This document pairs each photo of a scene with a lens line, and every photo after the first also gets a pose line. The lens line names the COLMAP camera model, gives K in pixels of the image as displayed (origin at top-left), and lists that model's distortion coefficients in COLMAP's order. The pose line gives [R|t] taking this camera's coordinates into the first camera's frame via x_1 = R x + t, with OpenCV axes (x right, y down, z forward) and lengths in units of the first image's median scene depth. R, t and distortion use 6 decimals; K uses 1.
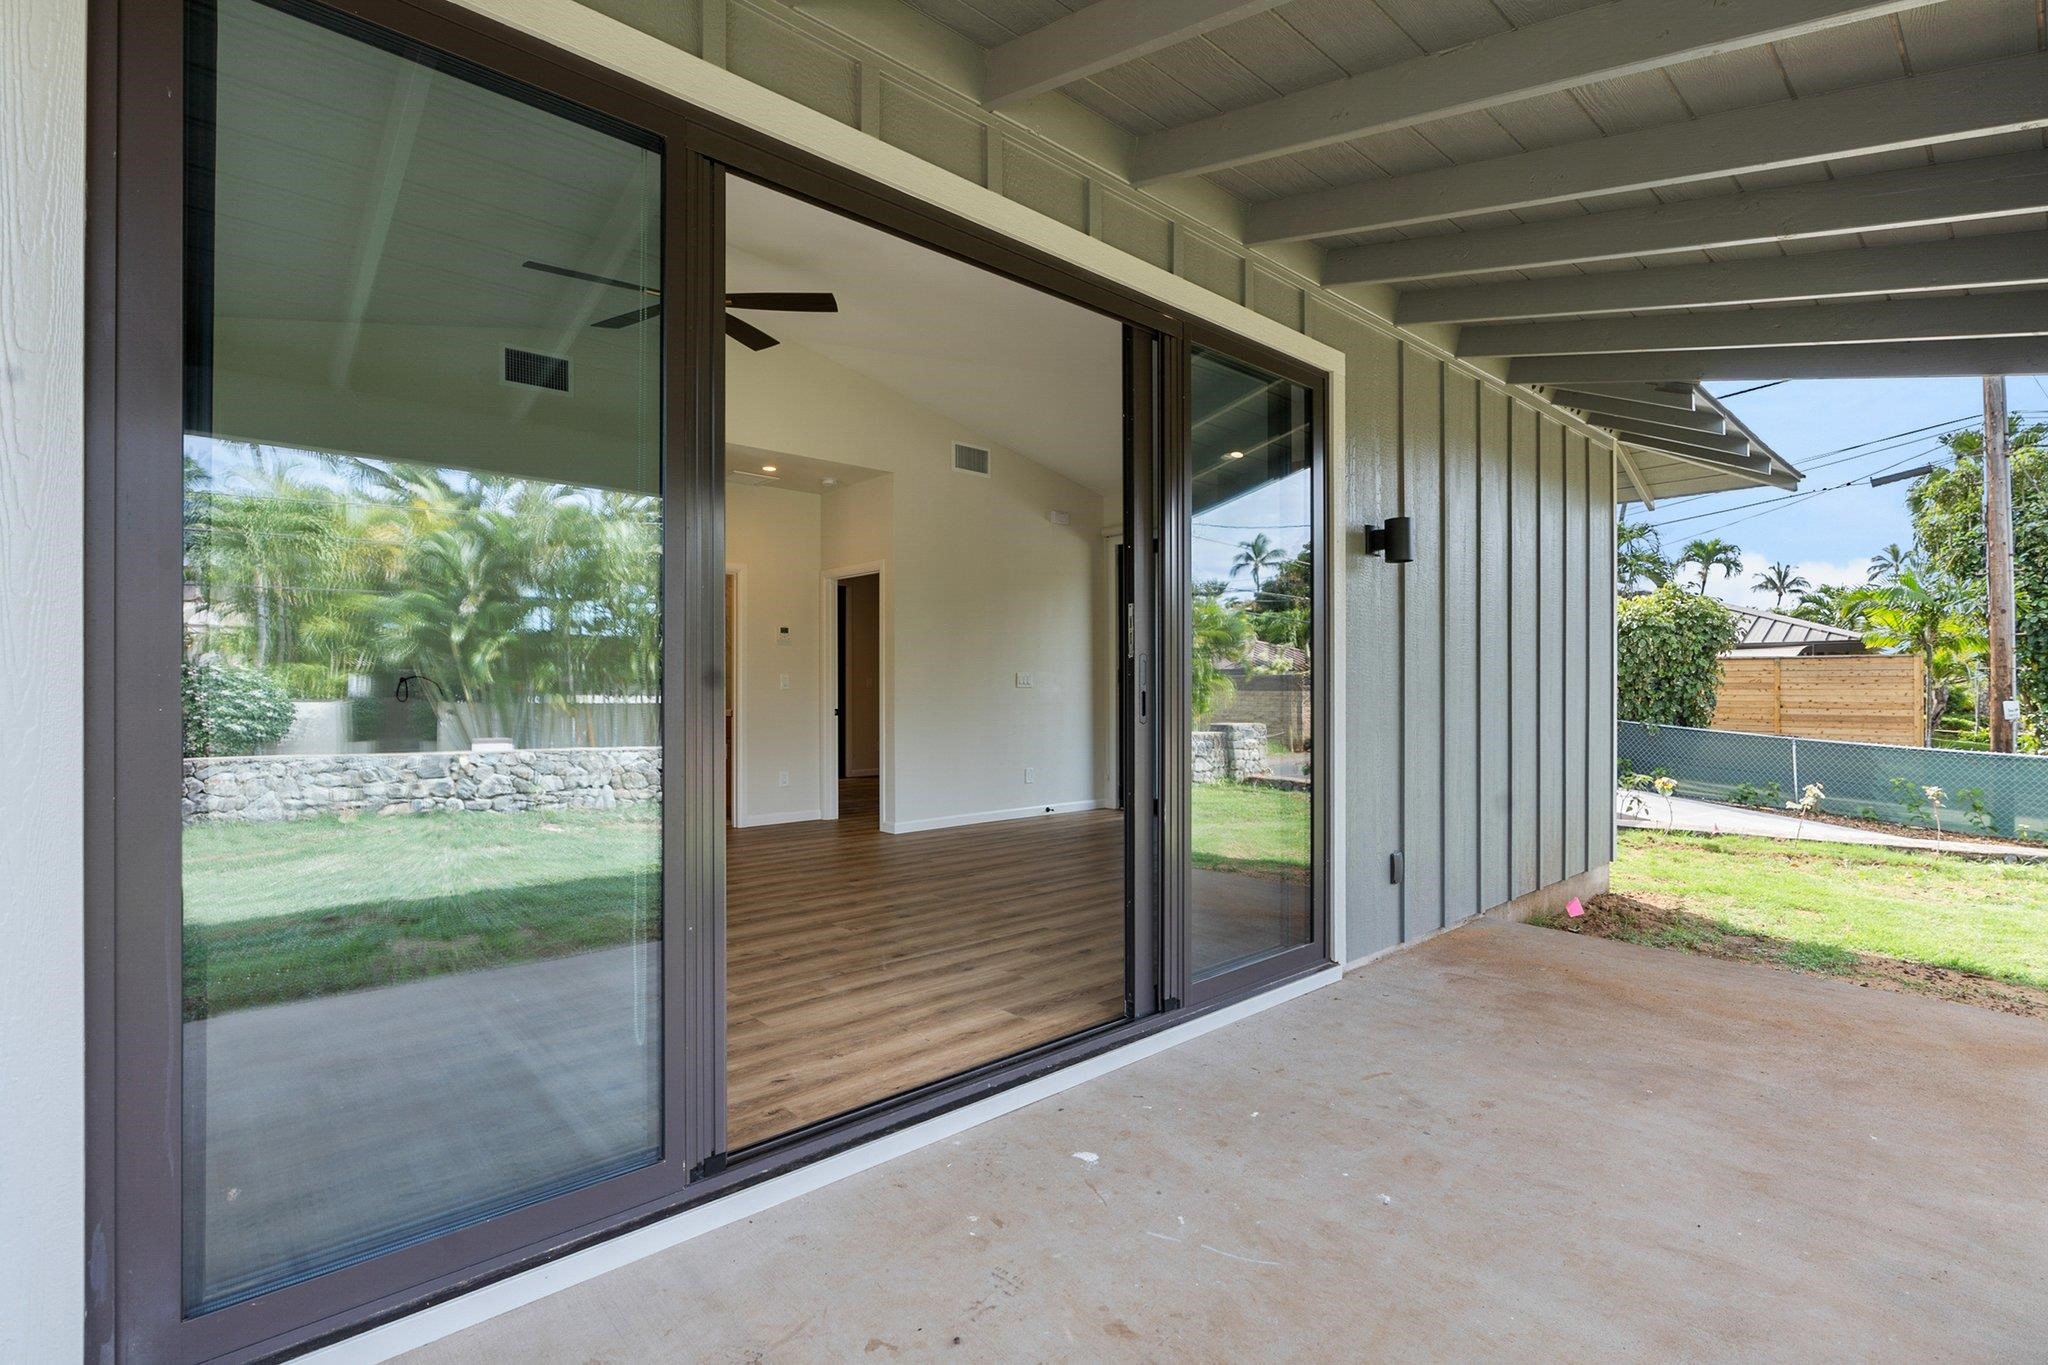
lens RADIAL K [[945.2, 0, 1024.0], [0, 945.2, 682.5], [0, 0, 1]] dist [-0.003165, 0.000032]
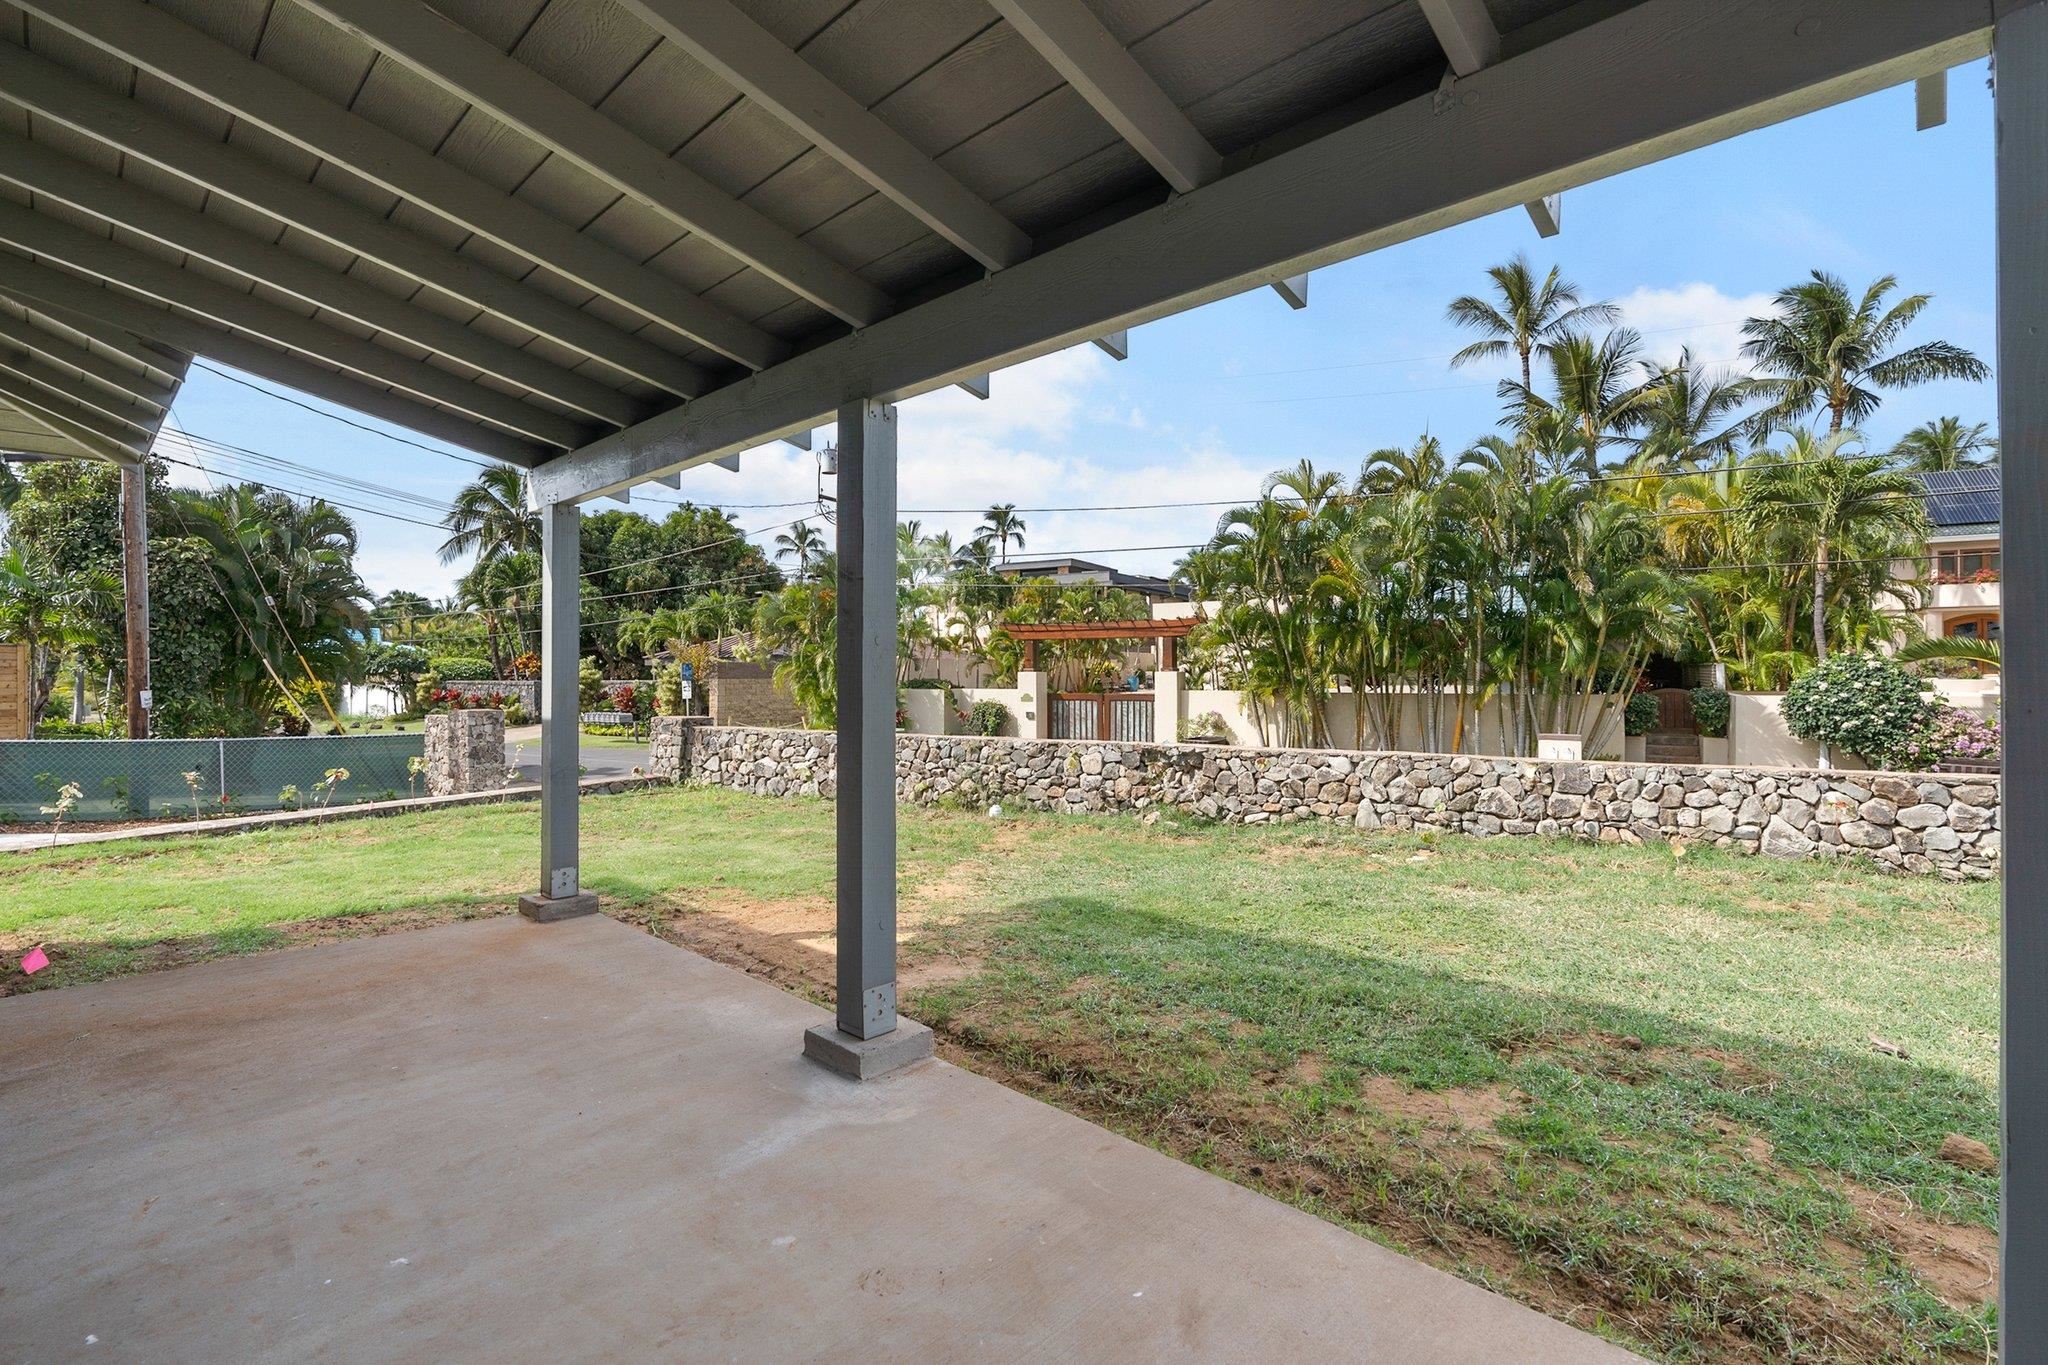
lens RADIAL K [[941.5, 0, 1020.9], [0, 941.5, 667.1], [0, 0, 1]] dist [-0.007476, 0.000447]
pose [[-0.073599, 0.005280, 0.997274, -0.090686], [0.001088, 0.999986, -0.005214, -0.000784], [-0.997287, 0.000702, -0.073603, 0.082065]]
